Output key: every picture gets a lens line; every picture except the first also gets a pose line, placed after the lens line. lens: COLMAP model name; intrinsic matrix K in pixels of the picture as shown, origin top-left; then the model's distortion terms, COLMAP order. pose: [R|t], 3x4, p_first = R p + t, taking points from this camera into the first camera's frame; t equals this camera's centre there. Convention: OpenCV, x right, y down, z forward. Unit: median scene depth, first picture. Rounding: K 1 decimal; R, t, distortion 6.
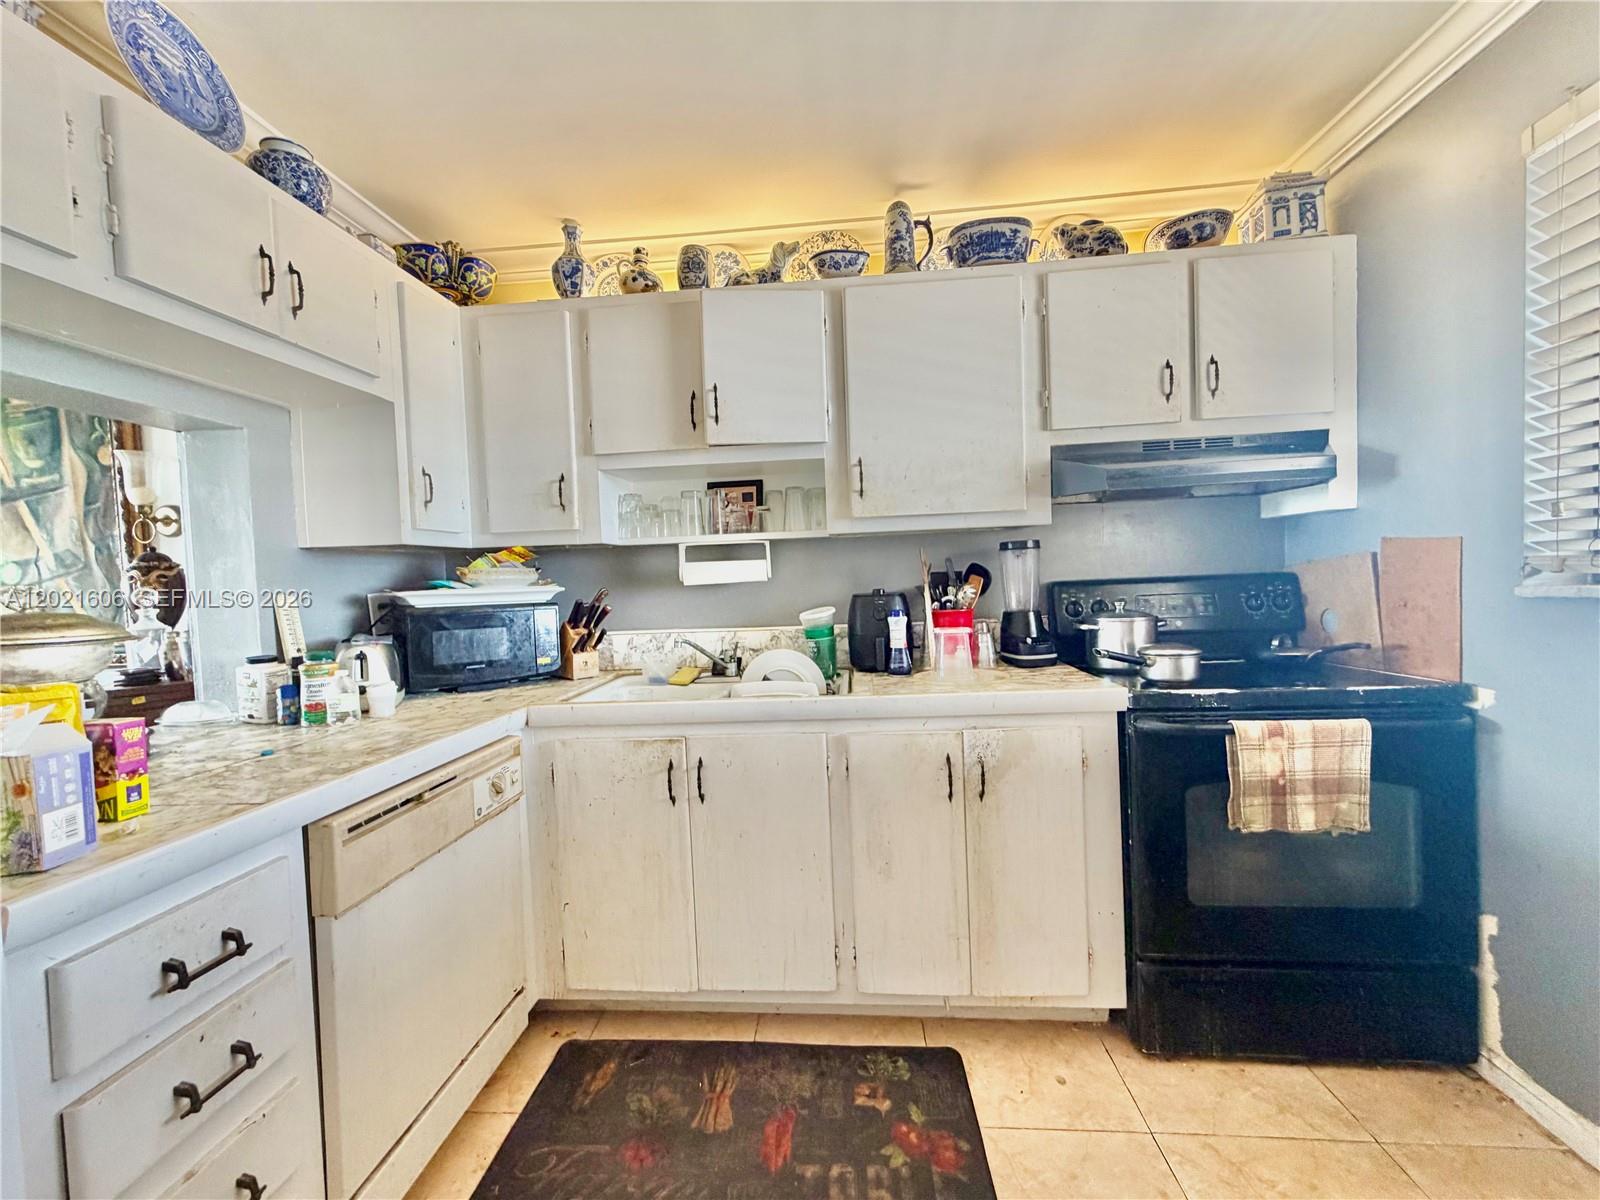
lens RADIAL K [[637.8, 0, 795.0], [0, 637.8, 599.1], [0, 0, 1]] dist [0.000530, 0.000148]
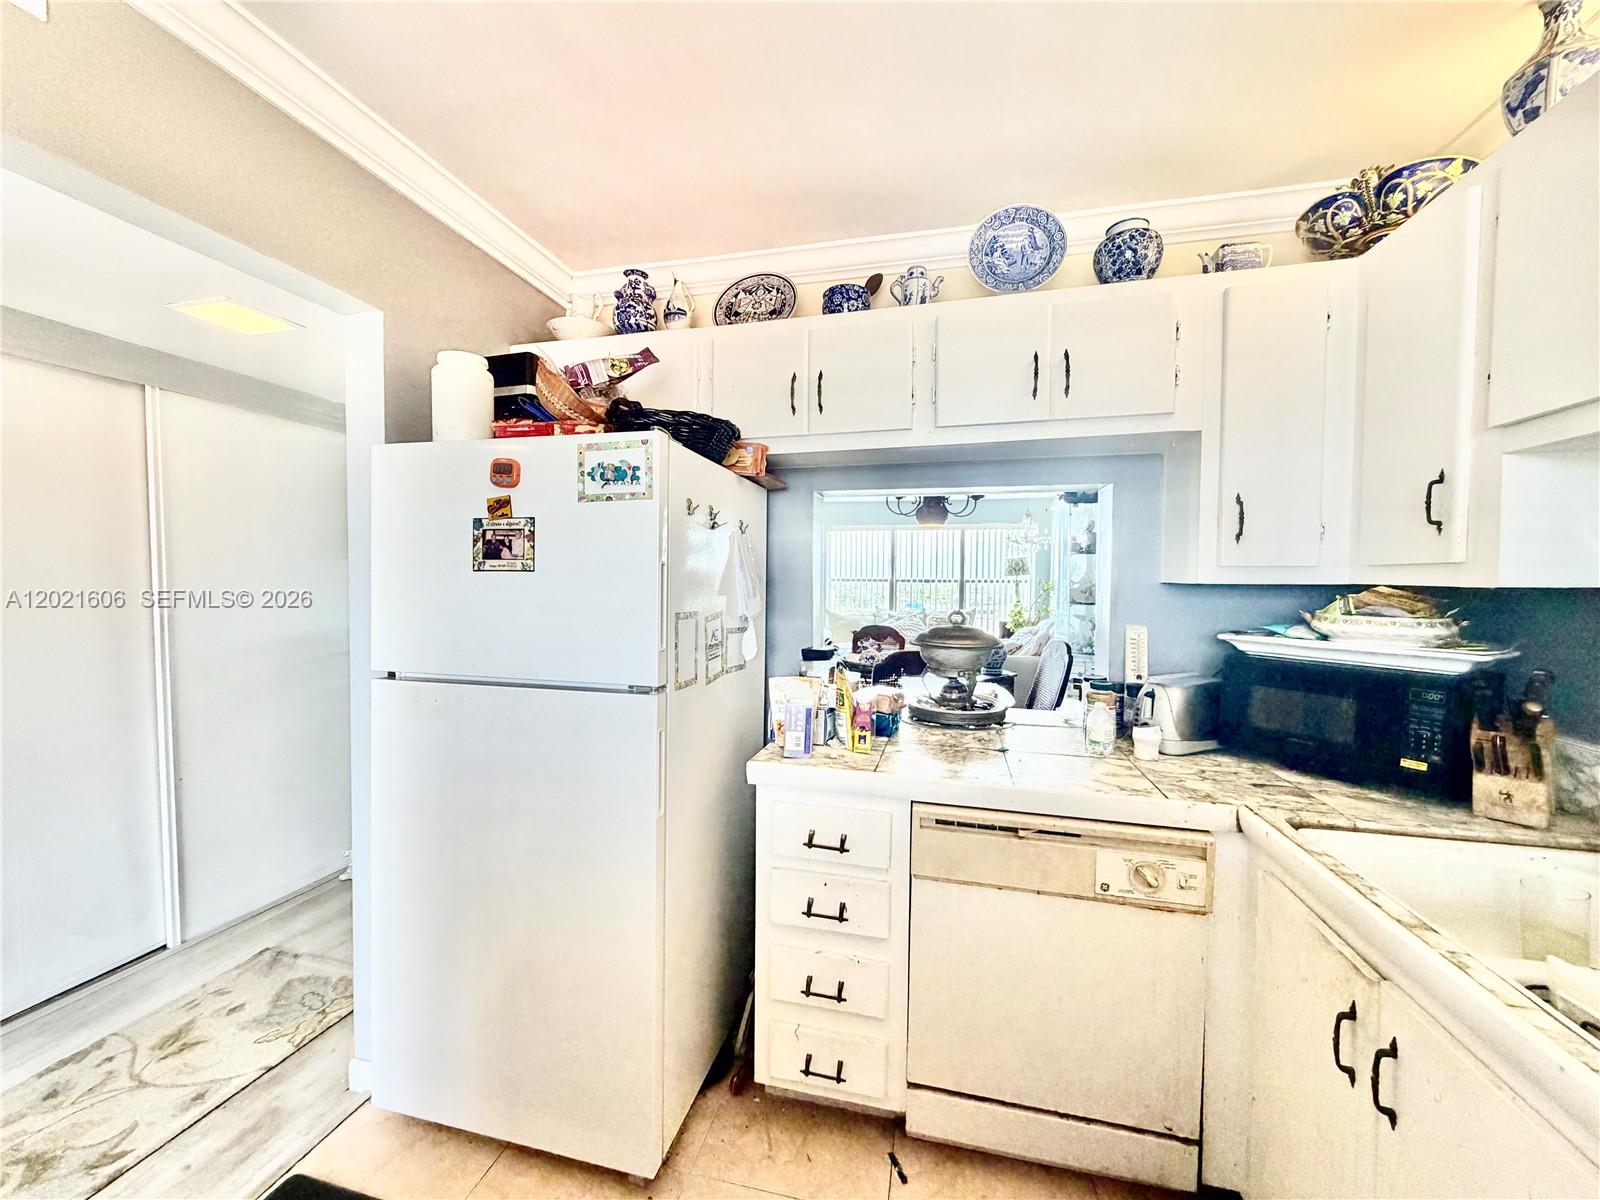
lens RADIAL K [[637.8, 0, 797.2], [0, 637.8, 599.3], [0, 0, 1]] dist [0.000530, 0.000148]
pose [[-0.150676, 0.068880, -0.986181, 0.264825], [-0.037201, 0.996468, 0.075283, -0.078293], [0.987883, 0.048030, -0.147581, 0.395161]]
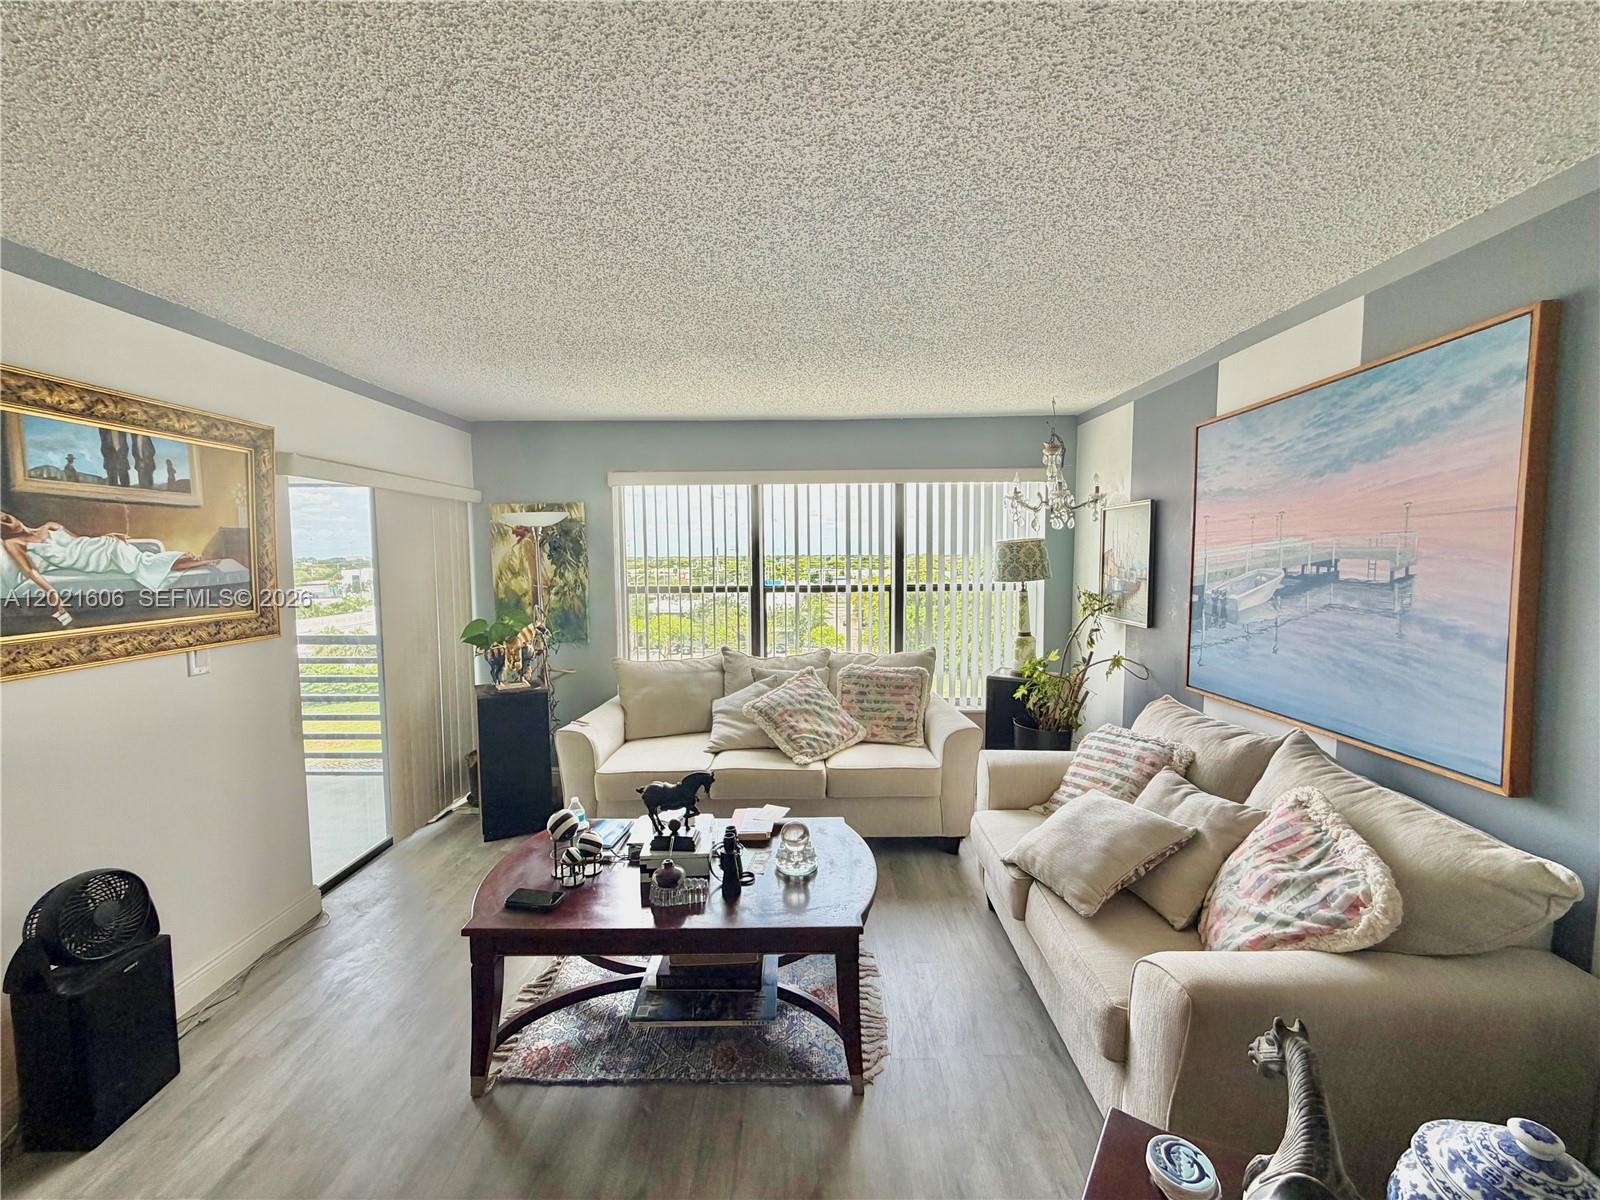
lens RADIAL K [[637.8, 0, 792.4], [0, 637.8, 599.1], [0, 0, 1]] dist [0.000530, 0.000148]
pose [[0.067805, 0.105147, -0.992142, -1.655080], [-0.027668, 0.994247, 0.103479, -0.088849], [0.997315, 0.020435, 0.070324, 0.365539]]
